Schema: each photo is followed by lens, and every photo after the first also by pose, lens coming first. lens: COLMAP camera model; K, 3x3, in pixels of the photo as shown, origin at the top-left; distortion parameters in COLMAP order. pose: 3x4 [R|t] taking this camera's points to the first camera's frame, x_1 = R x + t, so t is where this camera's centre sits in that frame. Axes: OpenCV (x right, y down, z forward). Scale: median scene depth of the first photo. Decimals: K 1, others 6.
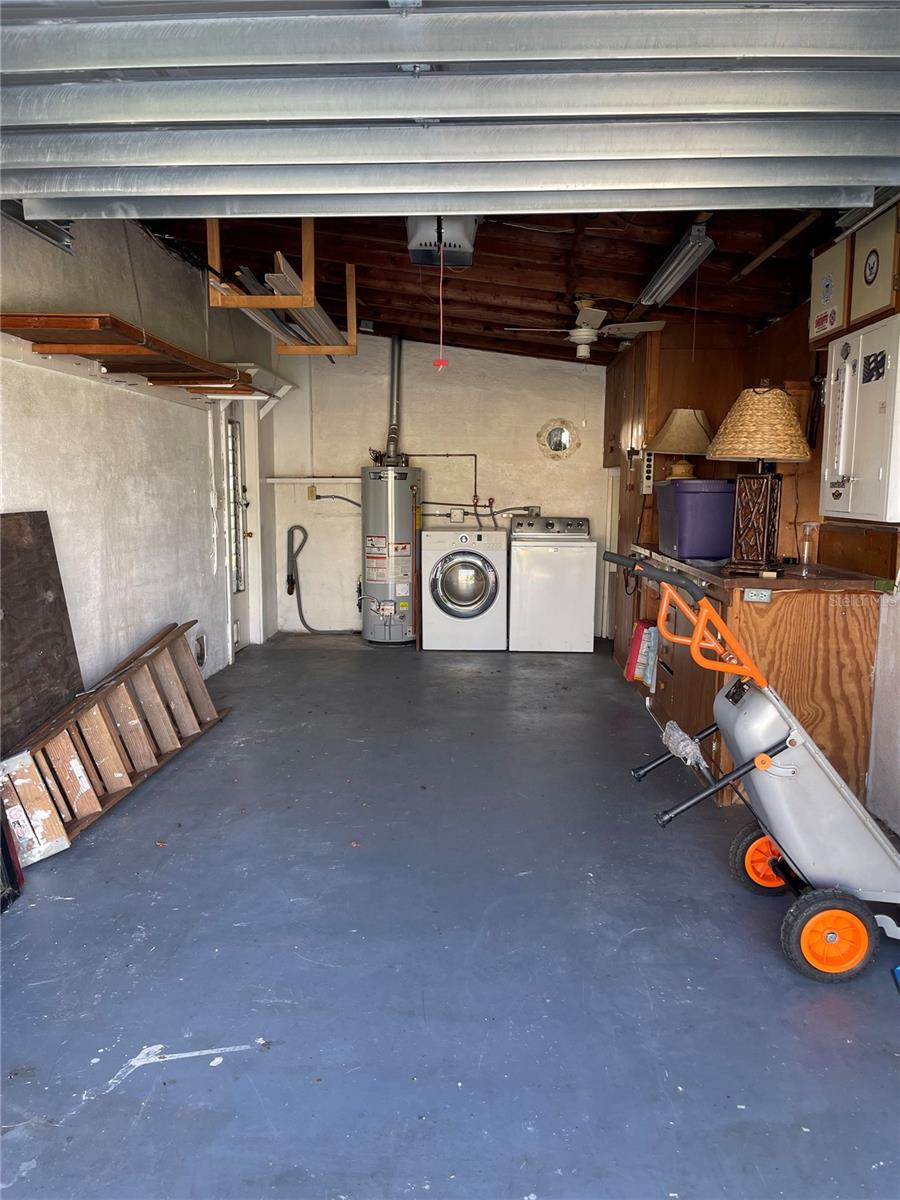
lens RADIAL K [[921.3, 0, 457.0], [0, 921.3, 602.4], [0, 0, 1]] dist [0.075380, -0.098956]
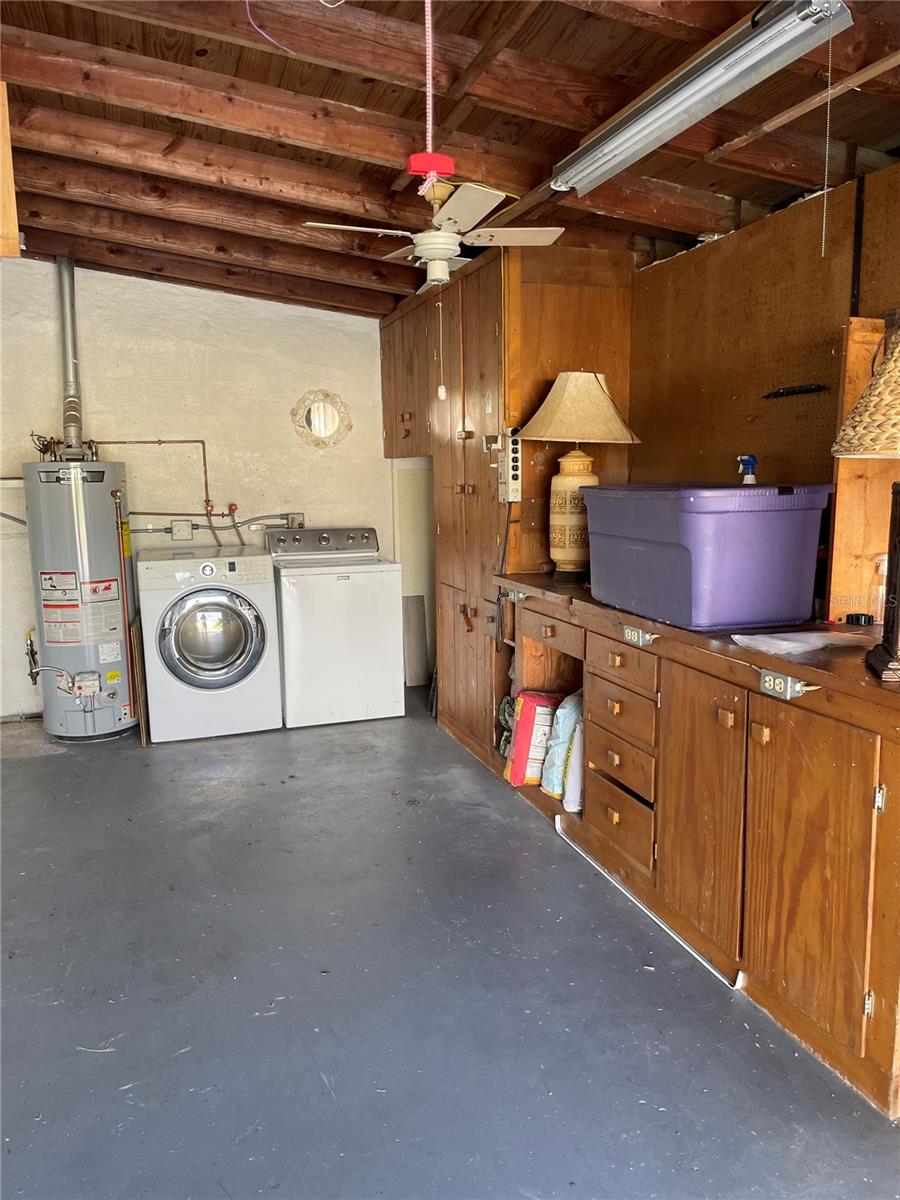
lens RADIAL K [[921.3, 0, 471.9], [0, 921.3, 597.6], [0, 0, 1]] dist [0.075380, -0.098956]
pose [[0.932096, -0.072451, 0.354890, -0.050637], [0.066768, 0.997369, 0.028250, -0.053002], [-0.356003, -0.002636, 0.934481, 0.299487]]
